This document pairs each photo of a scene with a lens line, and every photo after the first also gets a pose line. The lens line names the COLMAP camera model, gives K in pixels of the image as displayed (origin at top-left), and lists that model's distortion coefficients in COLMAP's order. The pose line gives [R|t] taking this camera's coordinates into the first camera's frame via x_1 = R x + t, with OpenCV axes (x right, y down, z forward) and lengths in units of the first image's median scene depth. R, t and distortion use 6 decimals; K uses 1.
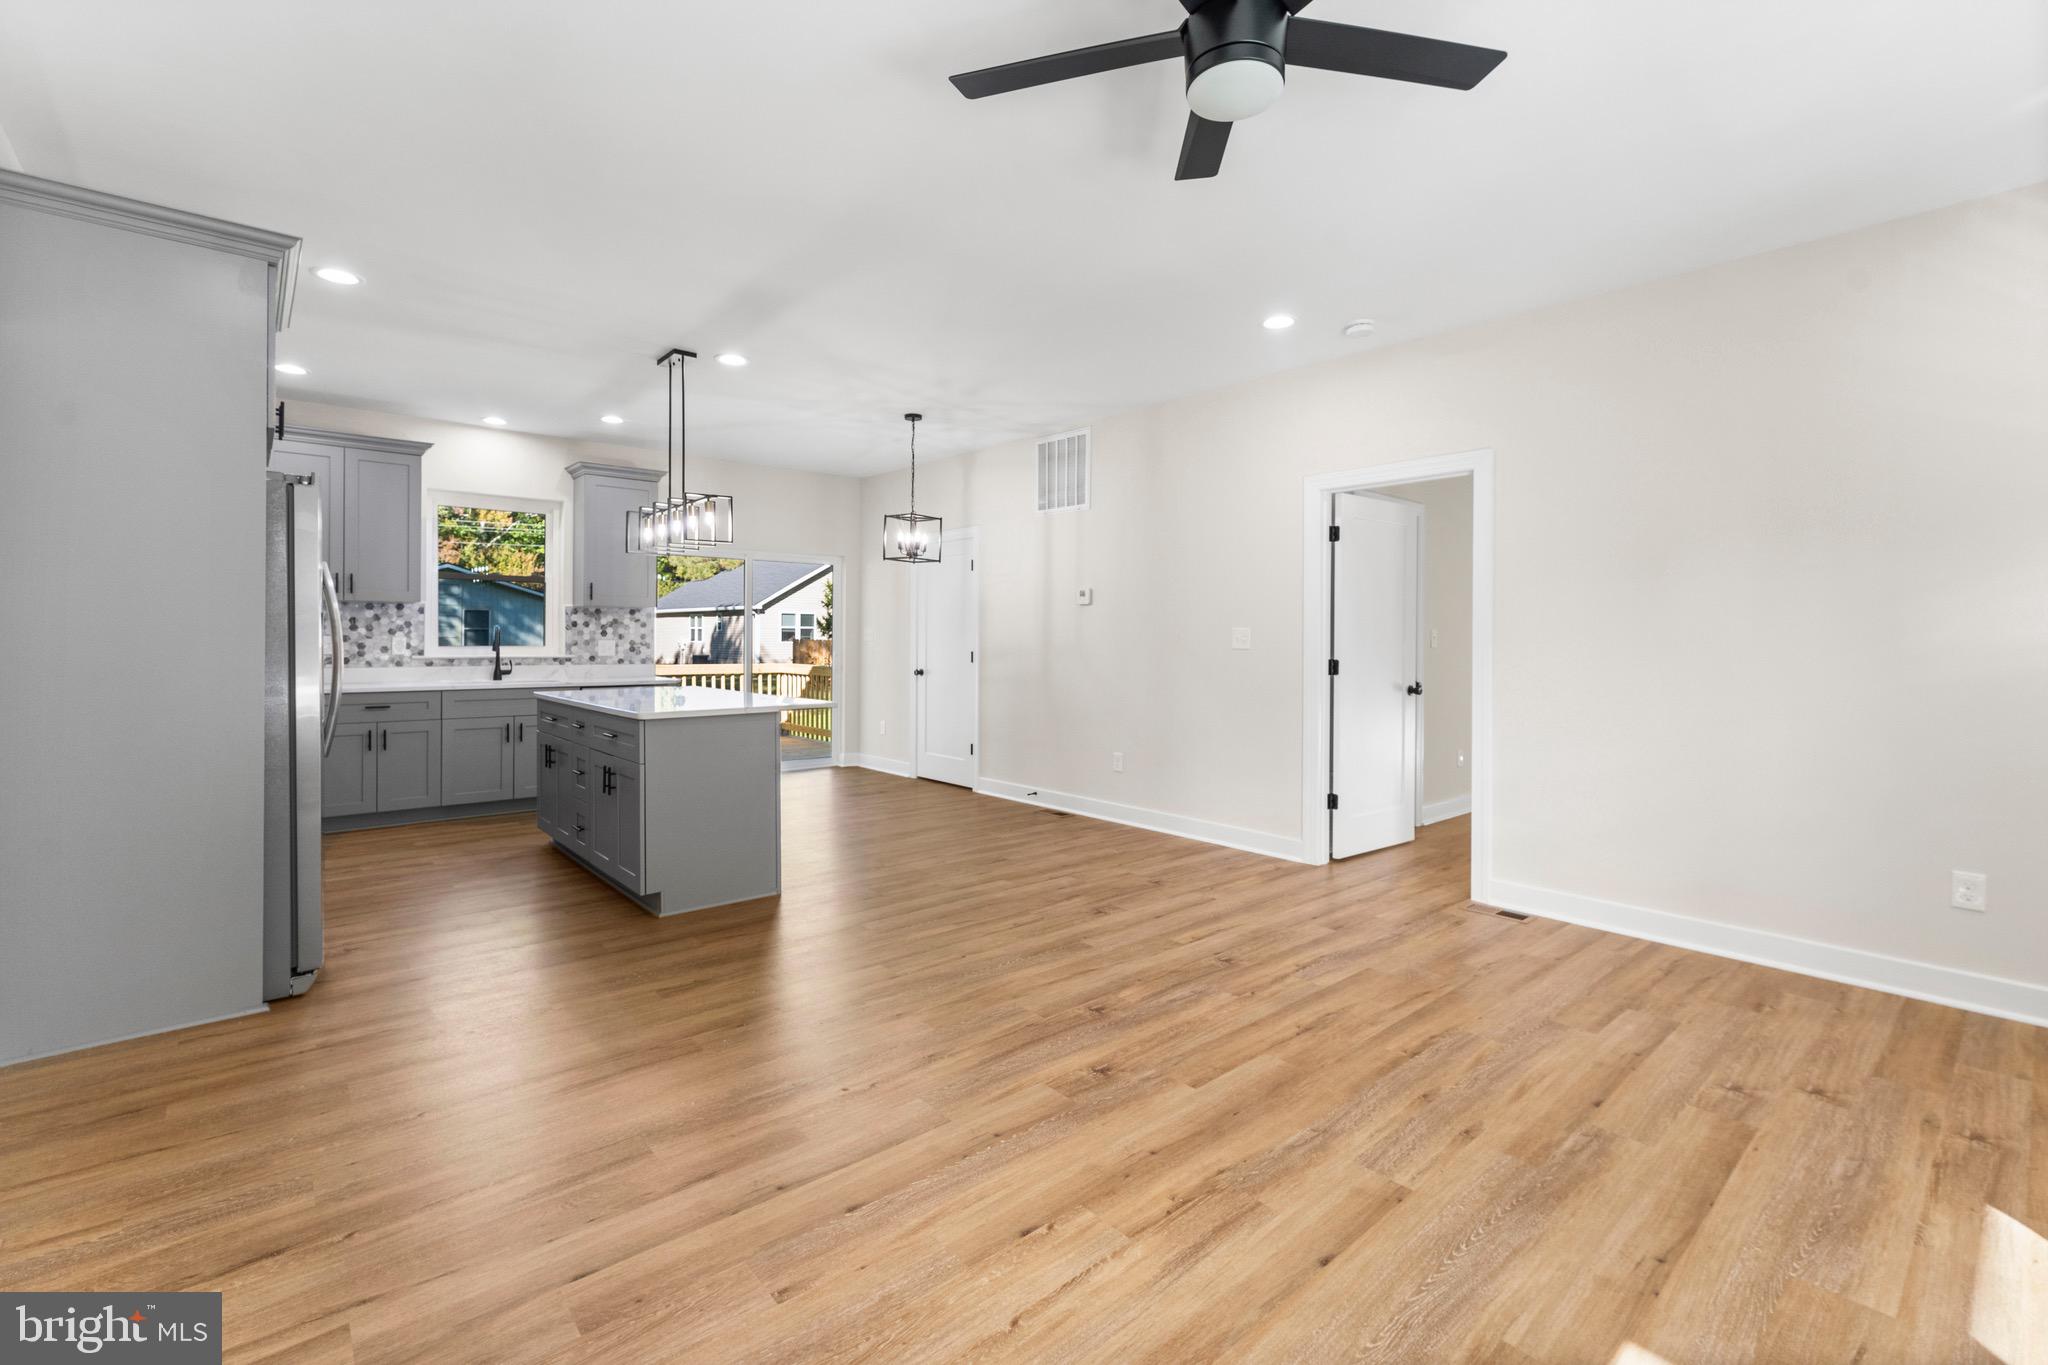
lens RADIAL K [[876.8, 0, 1026.7], [0, 876.8, 643.1], [0, 0, 1]] dist [0.000869, 0.000148]
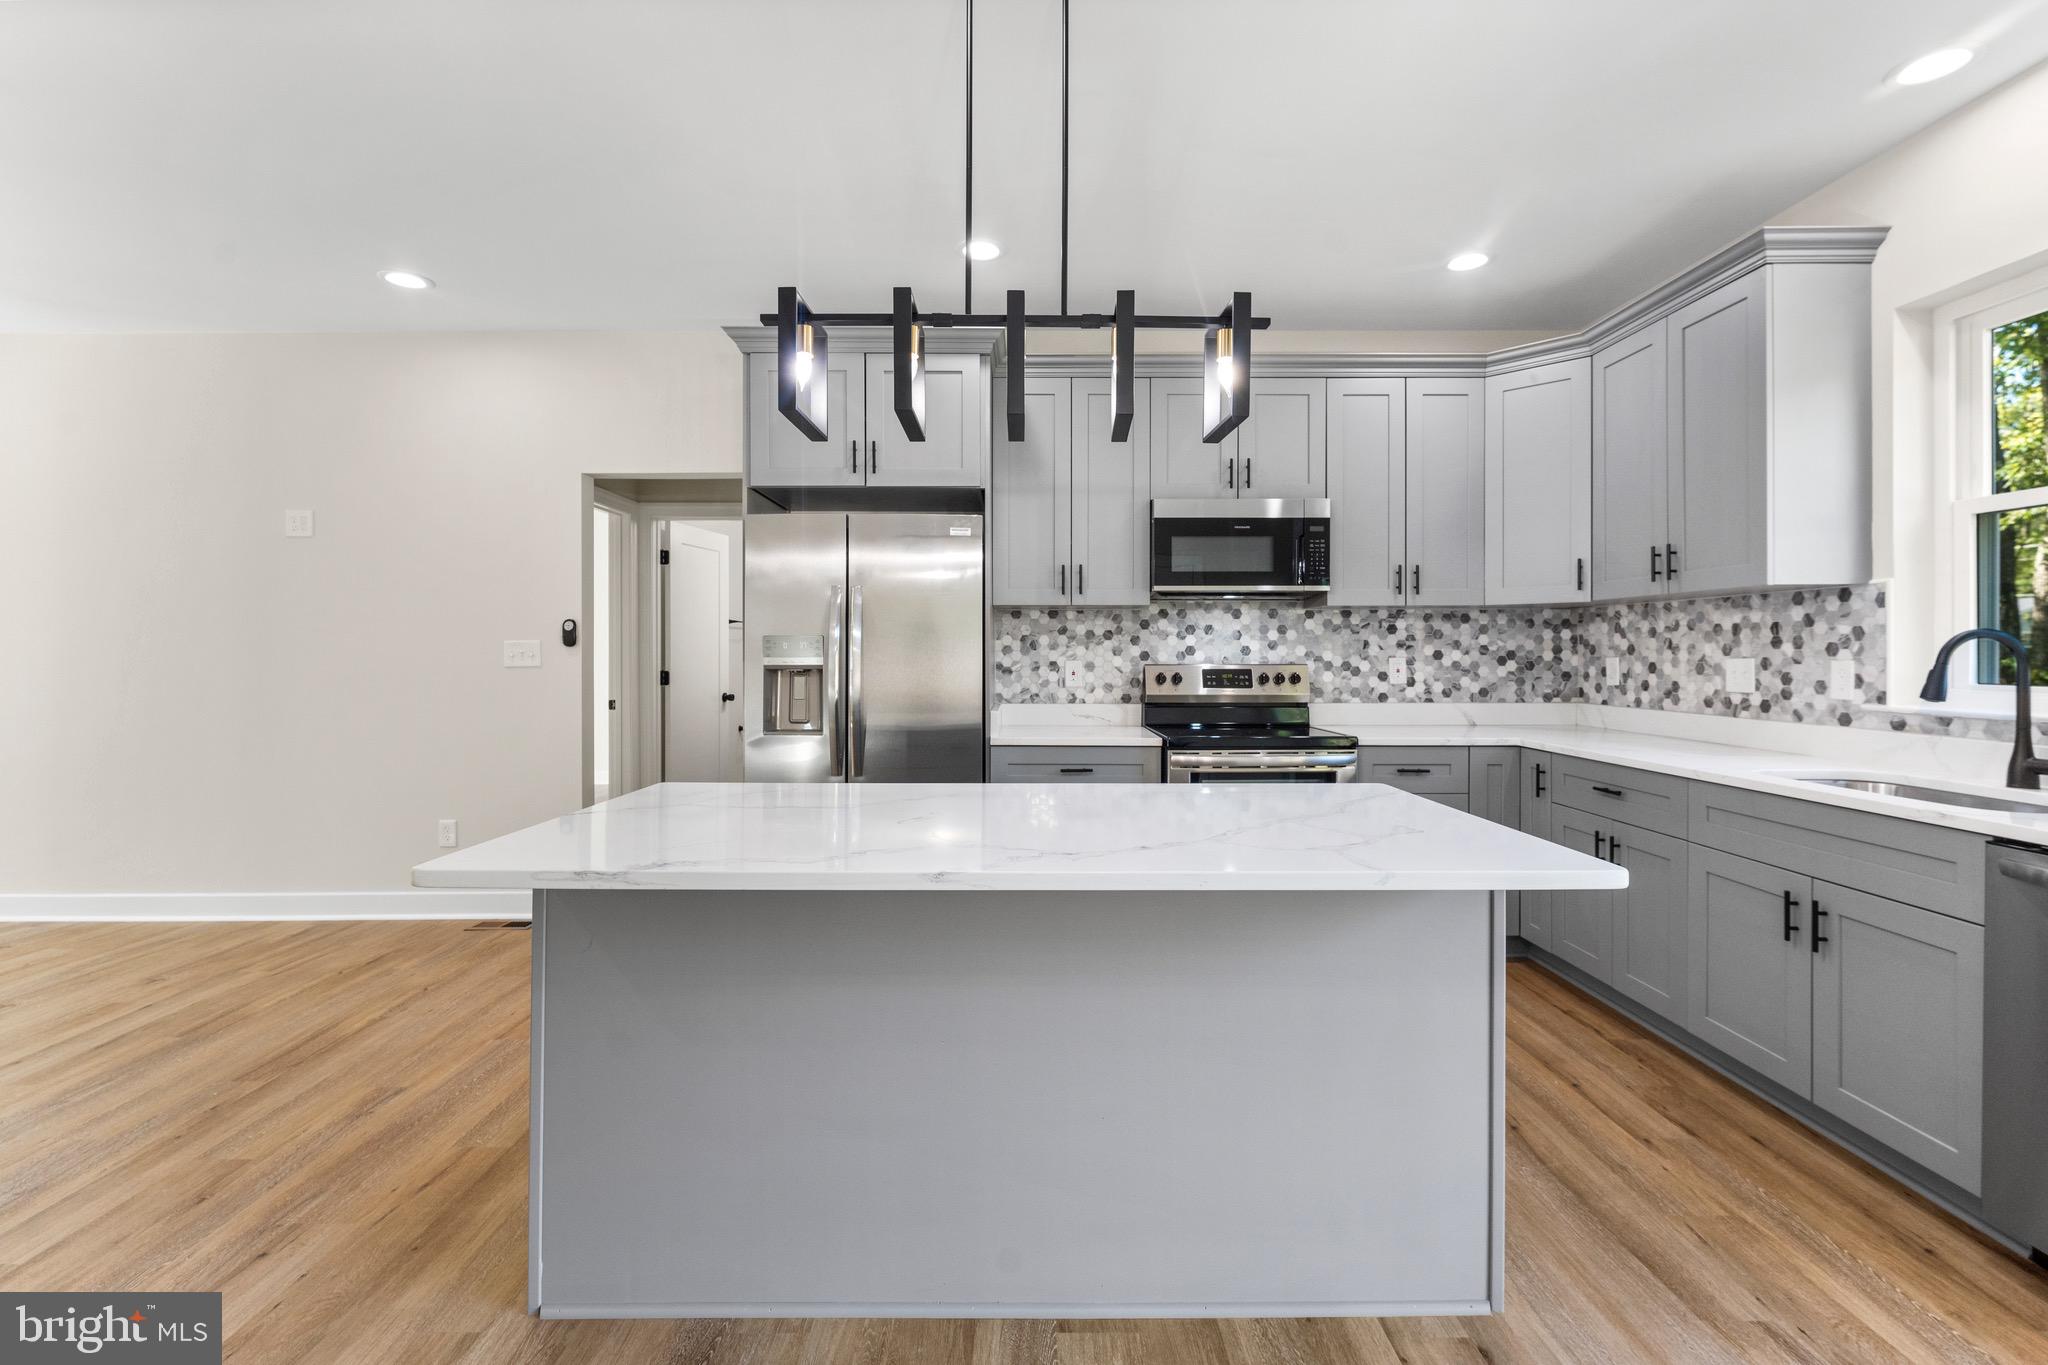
lens RADIAL K [[901.1, 0, 1038.8], [0, 901.1, 648.2], [0, 0, 1]] dist [-0.000991, -0.000468]
pose [[-0.657862, -0.009197, -0.753082, -0.172785], [-0.007009, 0.999957, -0.006089, -0.016067], [0.753105, 0.001272, -0.657899, 2.020441]]
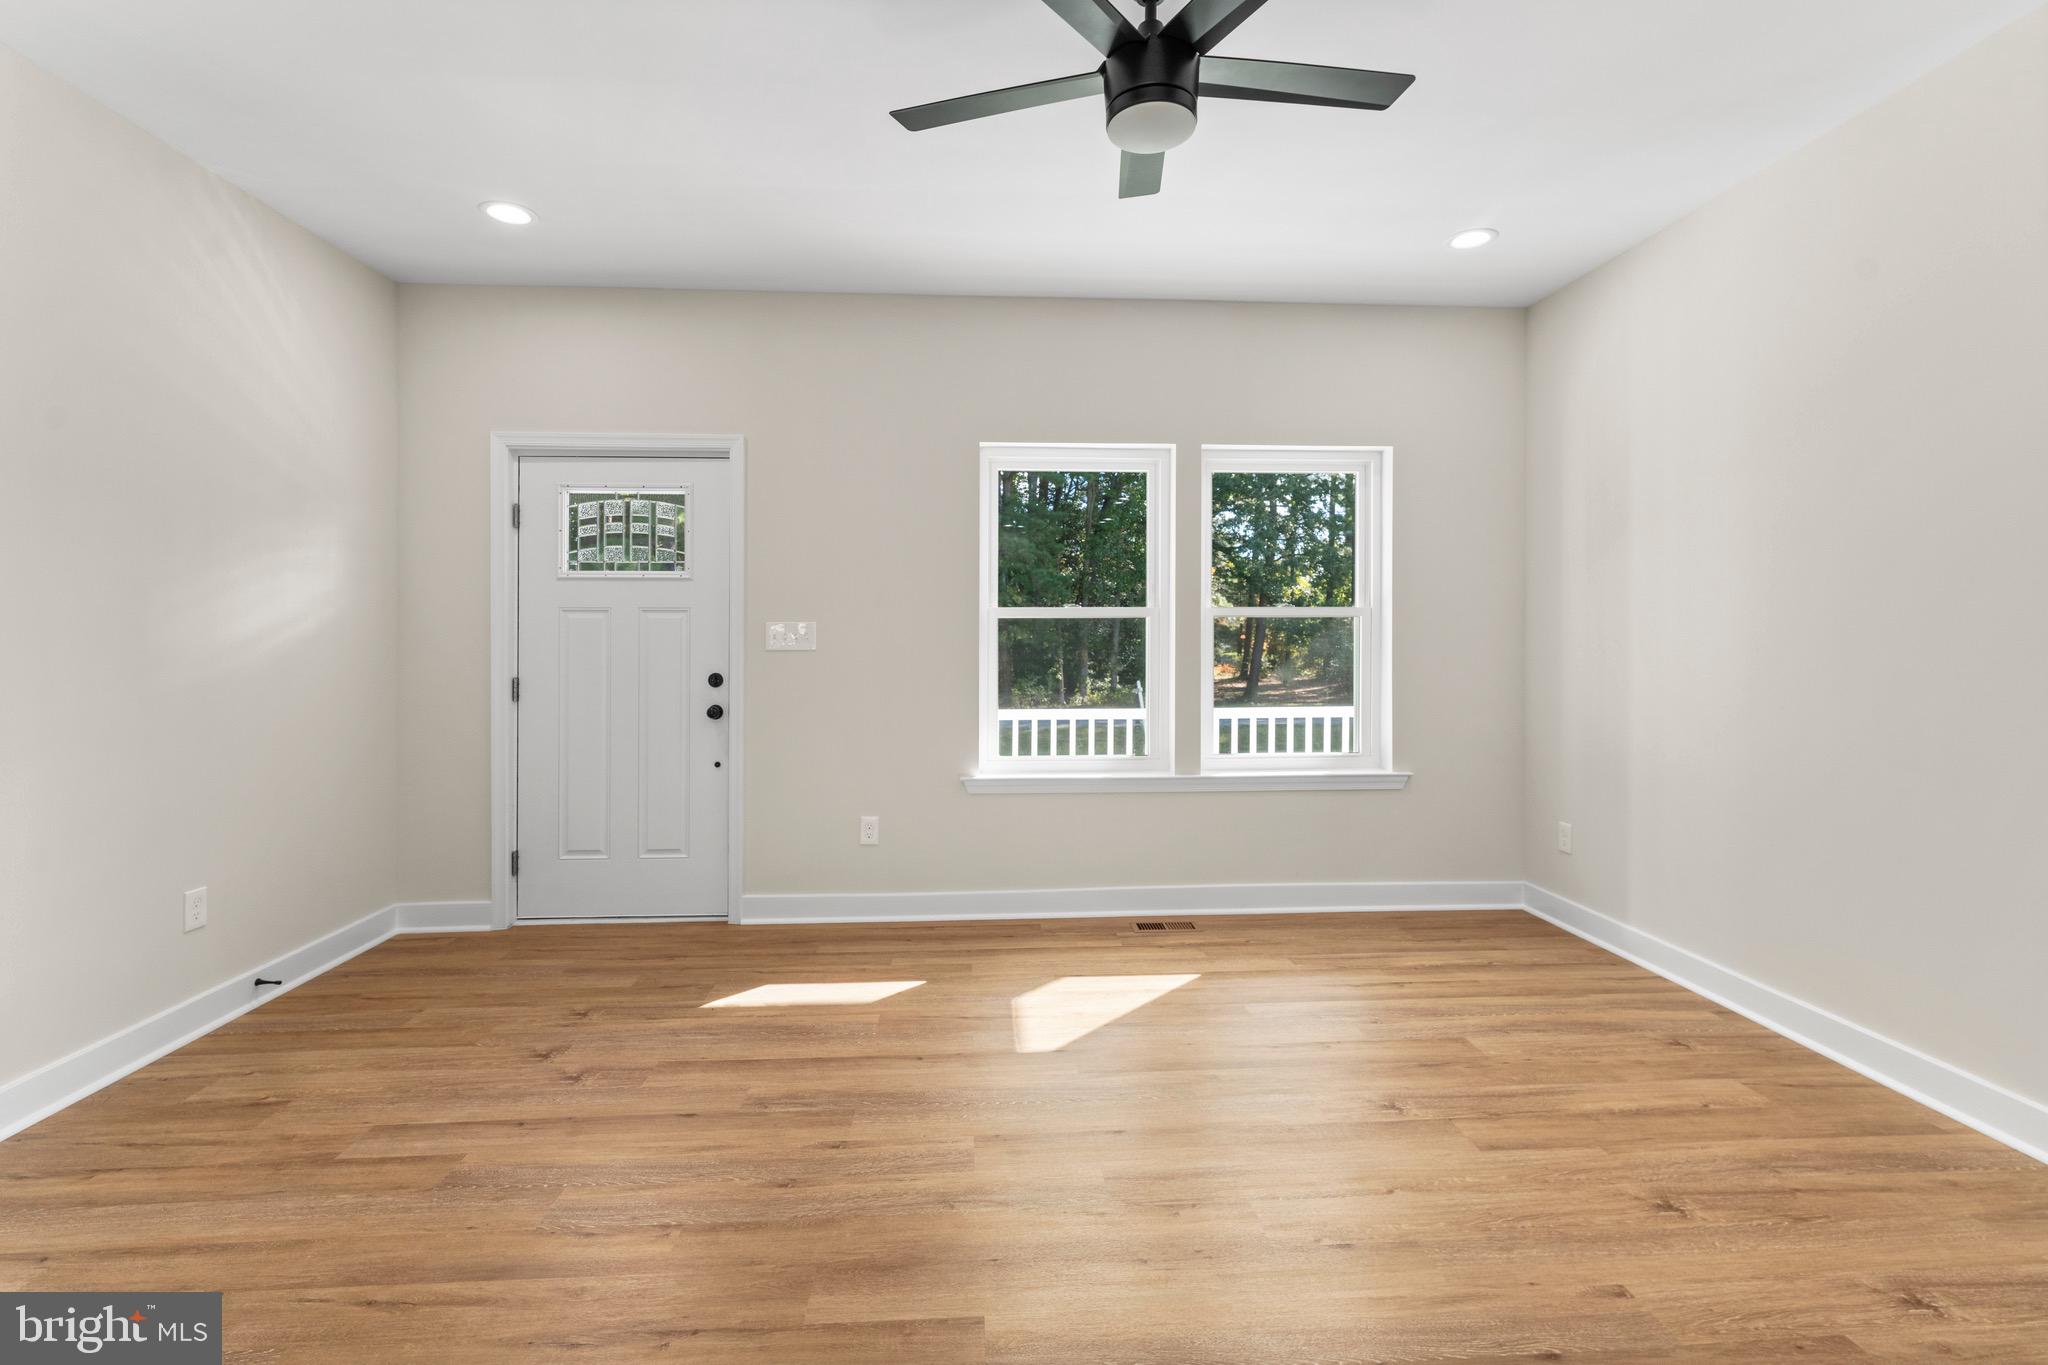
lens RADIAL K [[897.3, 0, 1018.2], [0, 897.3, 639.2], [0, 0, 1]] dist [0.001042, -0.000144]
pose [[-0.787258, -0.005660, 0.616598, -0.198968], [0.001158, 0.999943, 0.010659, -0.012997], [-0.616623, 0.009105, -0.787206, 1.217443]]
